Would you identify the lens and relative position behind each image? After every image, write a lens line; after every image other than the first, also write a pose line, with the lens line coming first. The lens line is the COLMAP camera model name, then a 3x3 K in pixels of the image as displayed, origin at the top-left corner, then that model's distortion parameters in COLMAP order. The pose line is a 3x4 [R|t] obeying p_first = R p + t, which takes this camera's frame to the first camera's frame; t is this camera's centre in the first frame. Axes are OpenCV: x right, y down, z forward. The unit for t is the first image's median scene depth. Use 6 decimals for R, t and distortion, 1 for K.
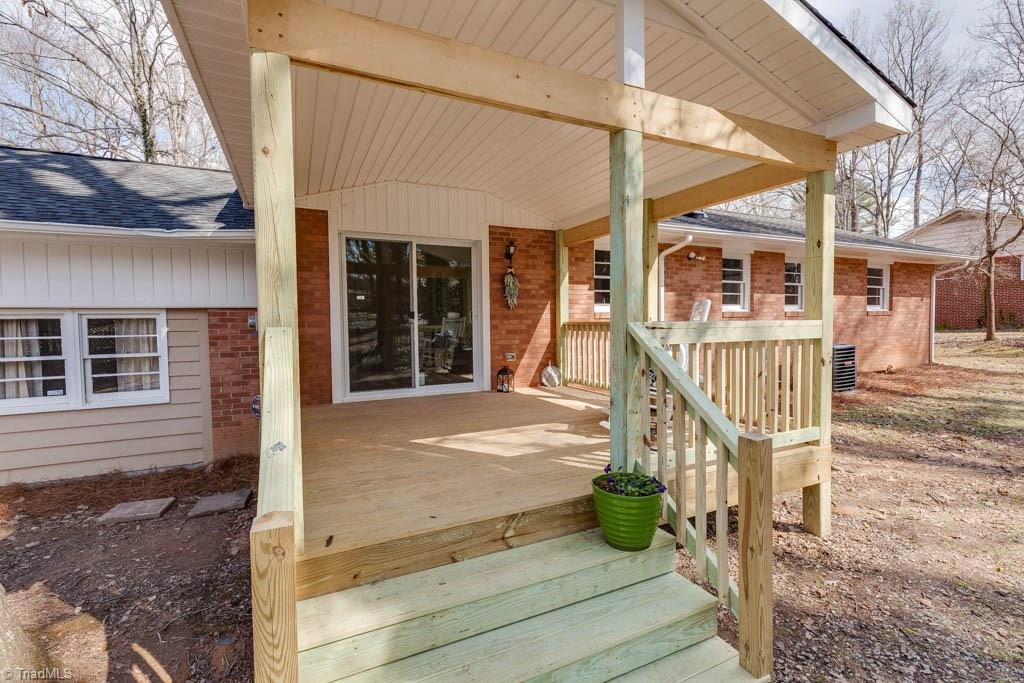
lens RADIAL K [[458.7, 0, 517.5], [0, 458.7, 338.4], [0, 0, 1]] dist [0.010396, -0.004934]
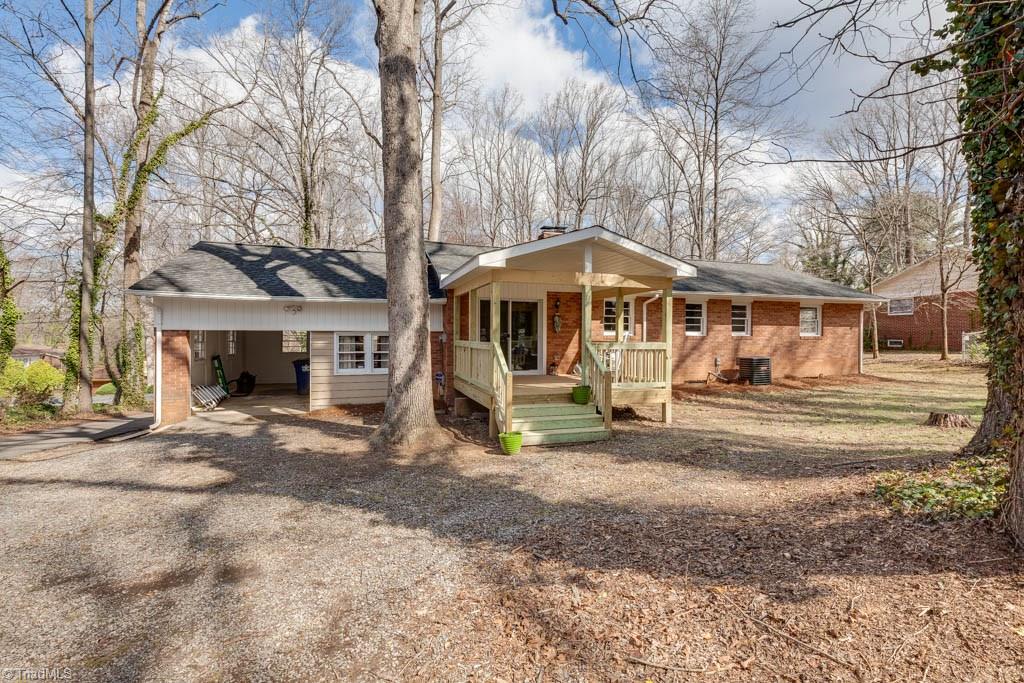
lens RADIAL K [[458.7, 0, 517.5], [0, 458.7, 338.4], [0, 0, 1]] dist [0.010396, -0.004934]
pose [[0.990744, 0.017428, -0.134622, 0.078656], [-0.021672, 0.999311, -0.030127, 0.019254], [0.134004, 0.032766, 0.990439, -0.930441]]
